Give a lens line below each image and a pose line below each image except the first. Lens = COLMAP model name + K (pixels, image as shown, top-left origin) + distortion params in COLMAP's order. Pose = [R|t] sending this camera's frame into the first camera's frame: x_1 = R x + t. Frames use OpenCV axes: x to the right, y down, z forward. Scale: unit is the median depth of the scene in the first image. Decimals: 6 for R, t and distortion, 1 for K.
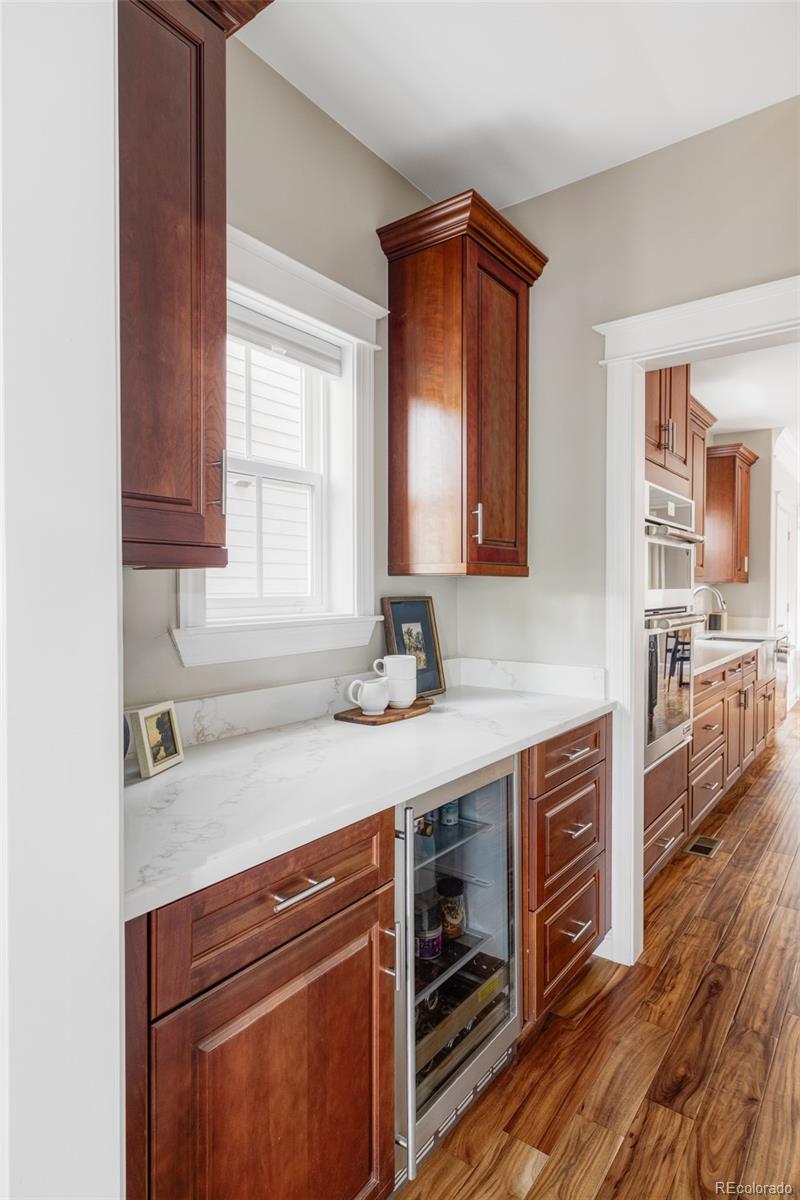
lens RADIAL K [[634.5, 0, 410.9], [0, 634.5, 601.0], [0, 0, 1]] dist [0.012136, -0.004877]
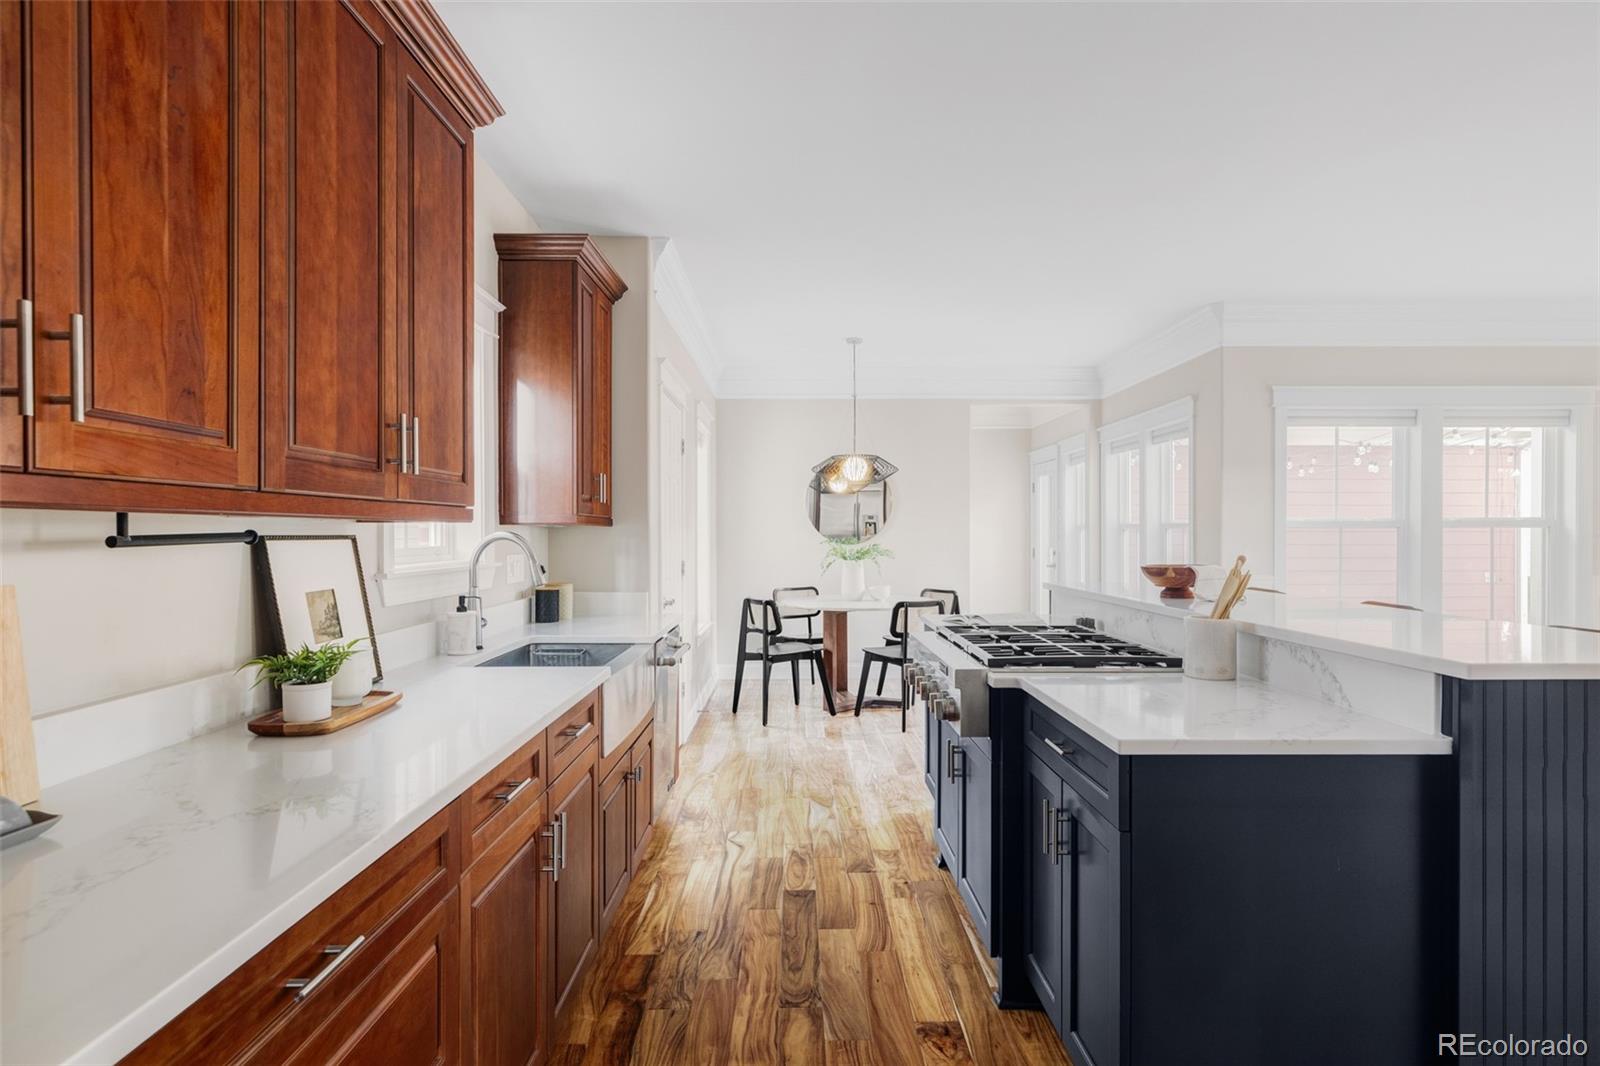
lens RADIAL K [[846.0, 0, 809.7], [0, 846.0, 531.3], [0, 0, 1]] dist [0.012136, -0.004877]
pose [[0.785958, 0.000520, 0.618280, 0.233950], [0.012822, 0.999771, -0.017139, -0.010181], [-0.618147, 0.021398, 0.785771, 0.363303]]
